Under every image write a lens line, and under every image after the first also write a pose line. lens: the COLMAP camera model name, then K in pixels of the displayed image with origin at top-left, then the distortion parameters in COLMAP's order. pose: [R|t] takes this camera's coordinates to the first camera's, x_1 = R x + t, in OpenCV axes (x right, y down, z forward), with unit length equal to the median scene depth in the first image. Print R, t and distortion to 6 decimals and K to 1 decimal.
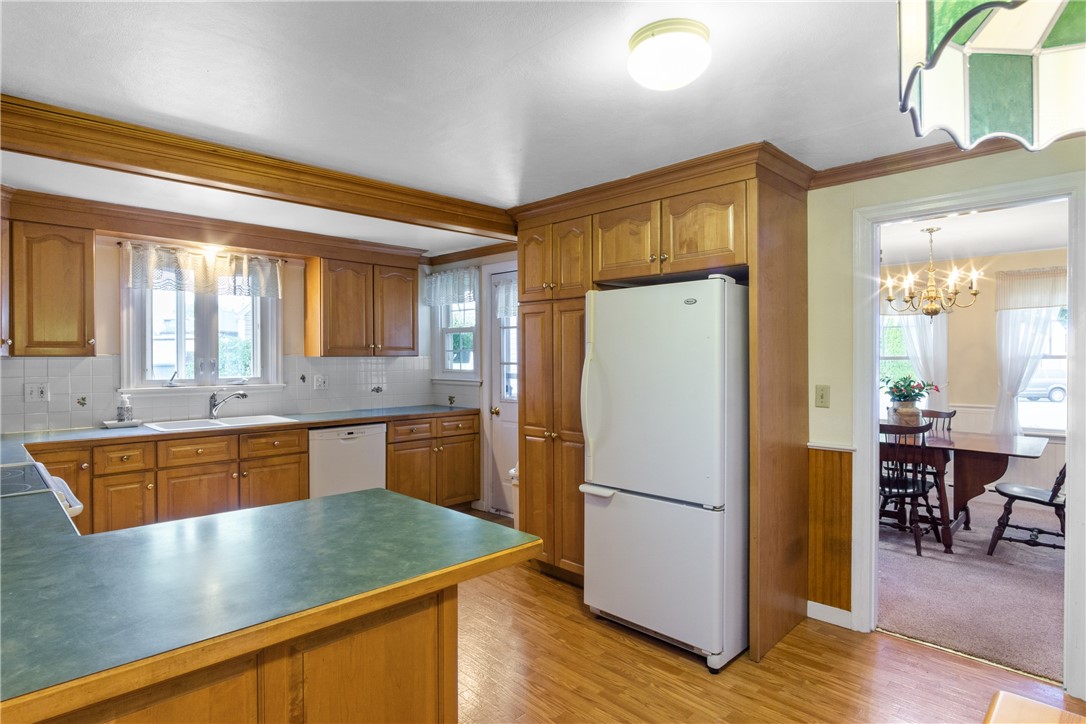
lens RADIAL K [[582.5, 0, 540.0], [0, 582.5, 359.6], [0, 0, 1]] dist [-0.012179, 0.001677]
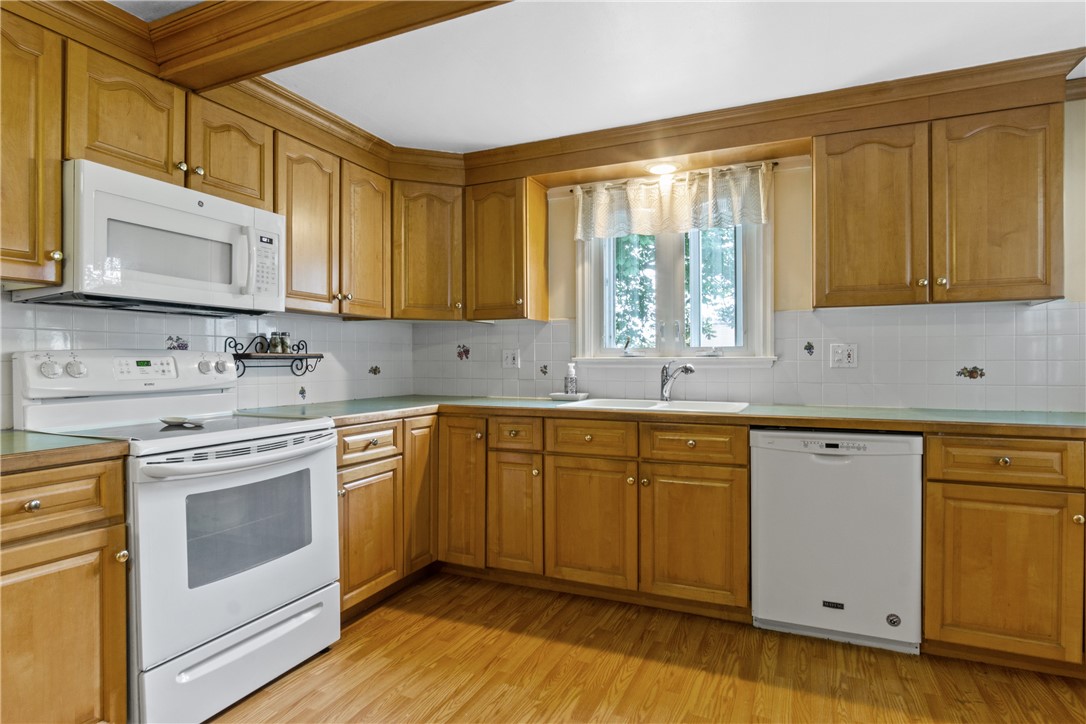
lens RADIAL K [[582.5, 0, 542.5], [0, 582.5, 364.1], [0, 0, 1]] dist [-0.012179, 0.001677]
pose [[0.354467, 0.005729, -0.935051, 0.078041], [0.001148, 0.999978, 0.006562, 0.052089], [0.935068, -0.003399, 0.354452, 0.606141]]
